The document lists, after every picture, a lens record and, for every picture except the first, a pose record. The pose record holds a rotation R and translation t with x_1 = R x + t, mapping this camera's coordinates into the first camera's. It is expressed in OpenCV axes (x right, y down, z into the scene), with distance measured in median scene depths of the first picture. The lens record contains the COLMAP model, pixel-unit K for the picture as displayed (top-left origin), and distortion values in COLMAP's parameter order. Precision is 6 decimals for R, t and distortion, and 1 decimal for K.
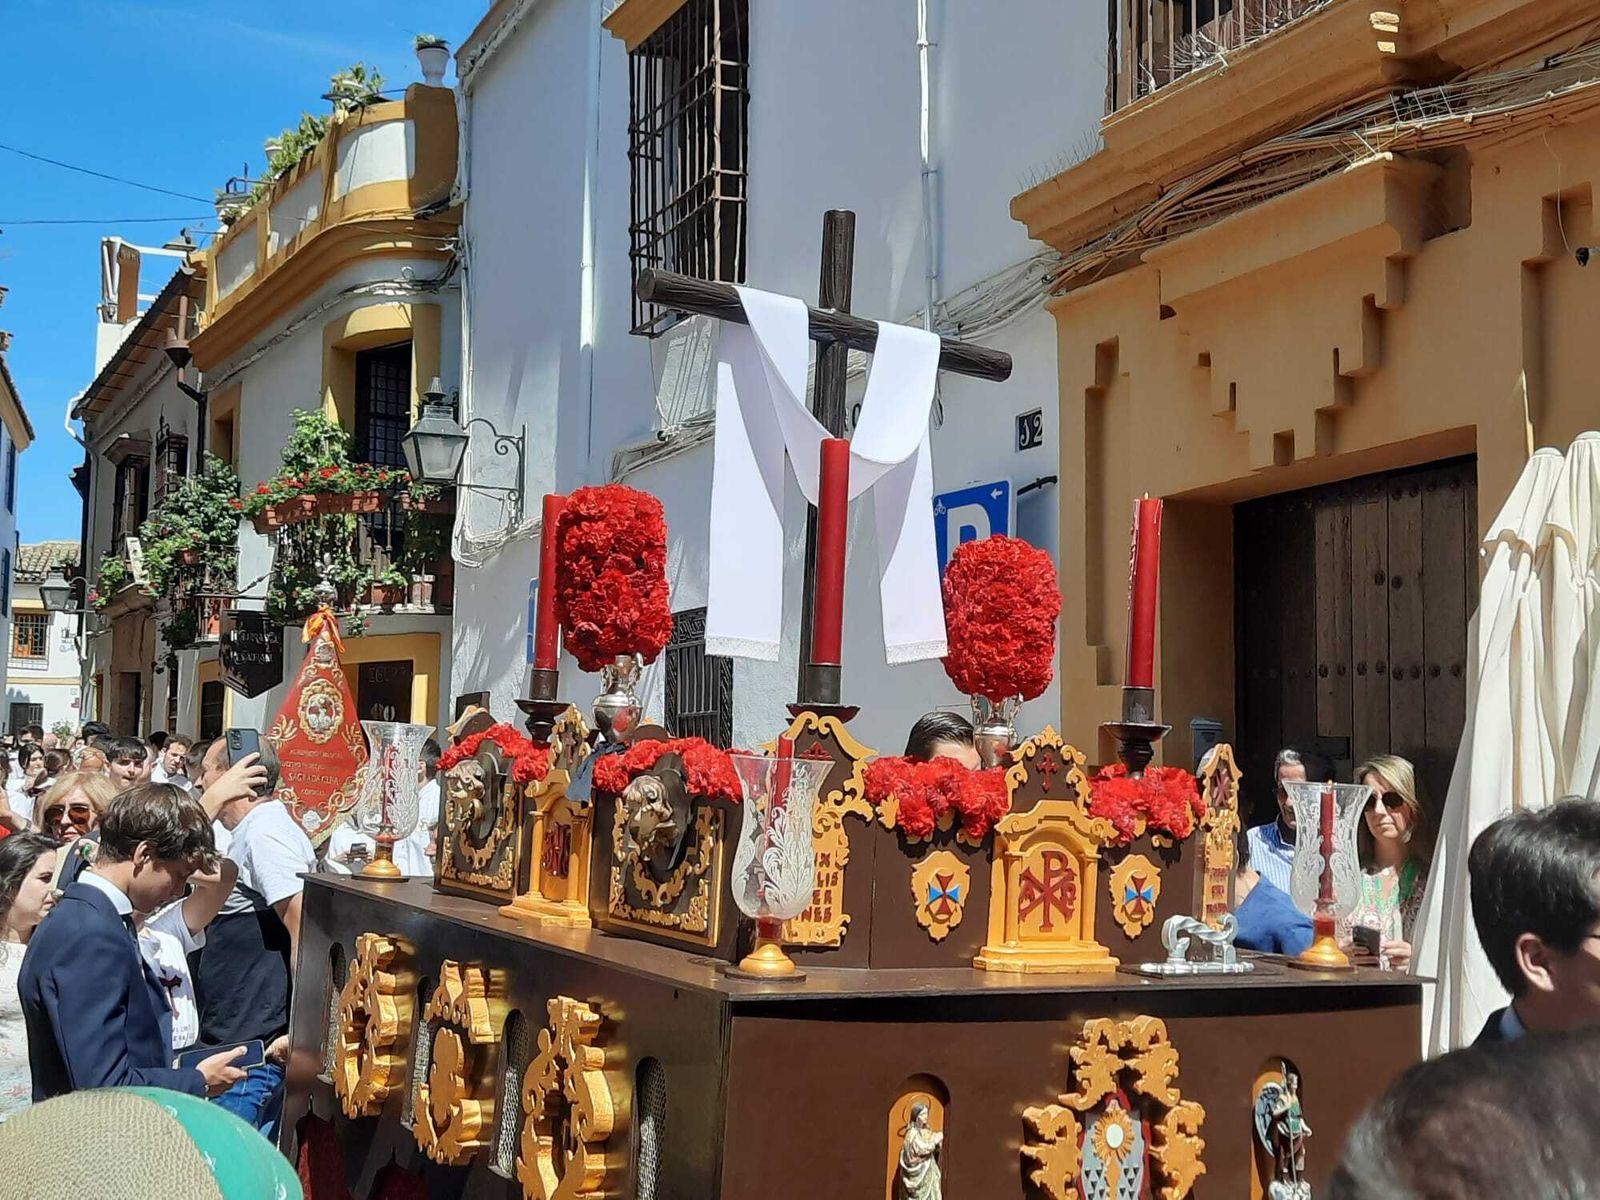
lens RADIAL K [[1926.2, 0, 800.0], [0, 1926.2, 600.0], [0, 0, 1]] dist [0.077851, -0.062857]
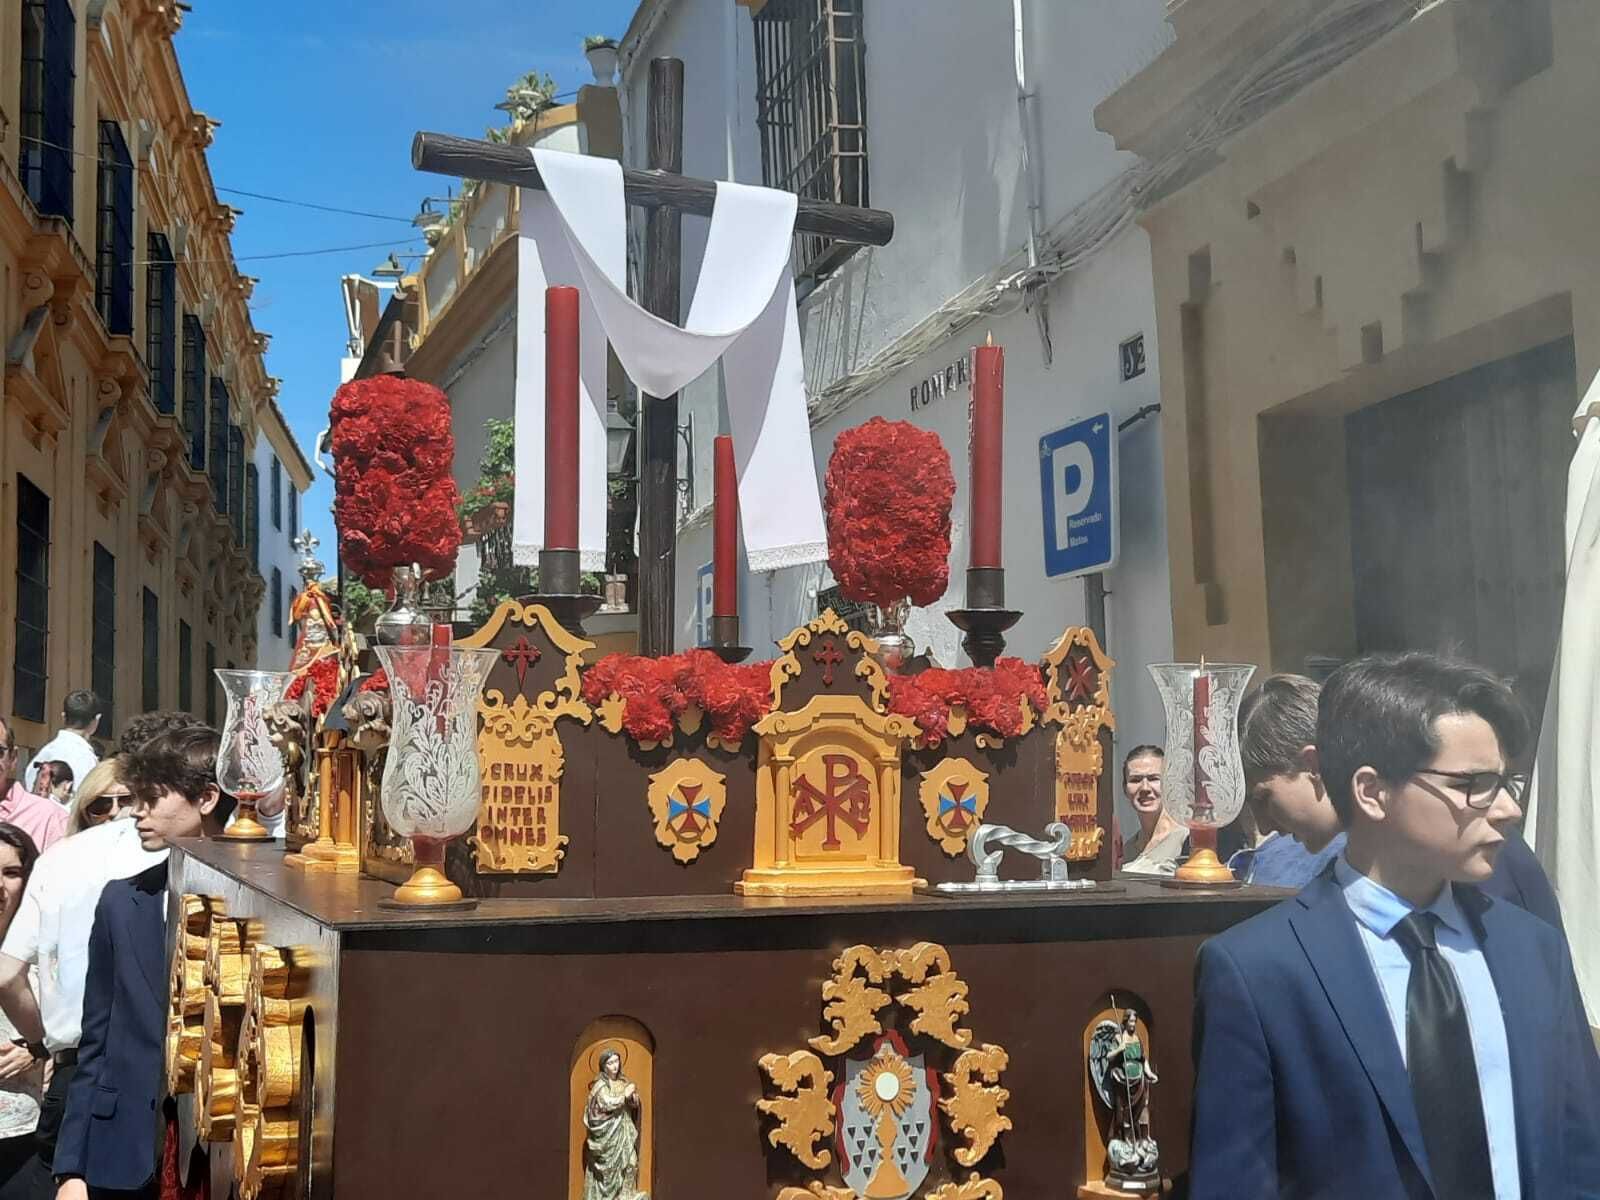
lens RADIAL K [[1926.2, 0, 800.0], [0, 1926.2, 600.0], [0, 0, 1]] dist [0.077851, -0.062857]
pose [[0.988154, -0.056908, -0.142522, 0.232802], [0.056730, 0.998375, -0.005318, 0.063973], [0.142593, -0.002831, 0.989777, 0.157987]]
